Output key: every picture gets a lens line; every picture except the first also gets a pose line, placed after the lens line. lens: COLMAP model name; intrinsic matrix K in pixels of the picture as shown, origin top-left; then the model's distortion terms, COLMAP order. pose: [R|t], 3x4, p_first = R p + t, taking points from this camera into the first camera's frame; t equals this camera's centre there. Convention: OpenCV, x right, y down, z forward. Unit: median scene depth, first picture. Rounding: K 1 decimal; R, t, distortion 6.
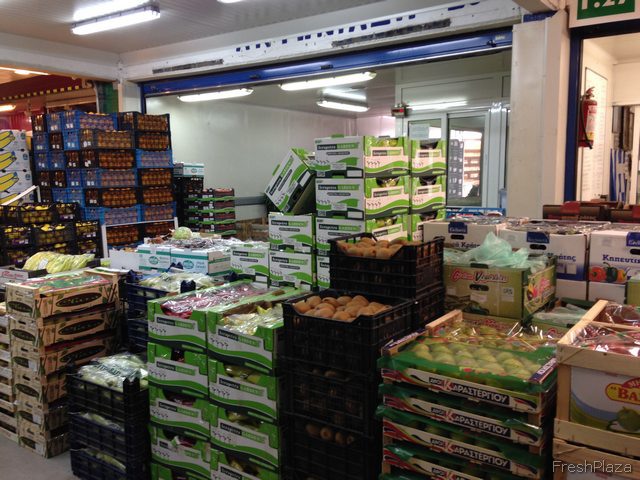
lens RADIAL K [[612.4, 0, 321.4], [0, 612.4, 240.6], [0, 0, 1]] dist [0.020550, 0.000000]
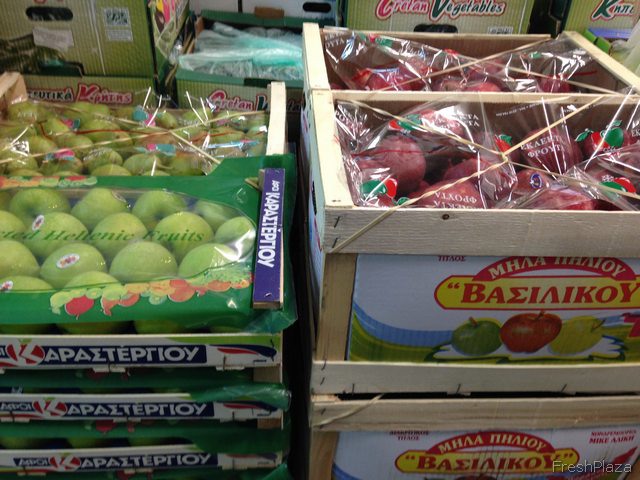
lens RADIAL K [[612.4, 0, 321.6], [0, 612.4, 237.4], [0, 0, 1]] dist [0.020550, 0.000000]
pose [[0.794431, -0.294762, 0.531032, 0.180369], [0.012515, 0.882094, 0.470907, 0.017479], [-0.607226, -0.367457, 0.704452, 0.708514]]
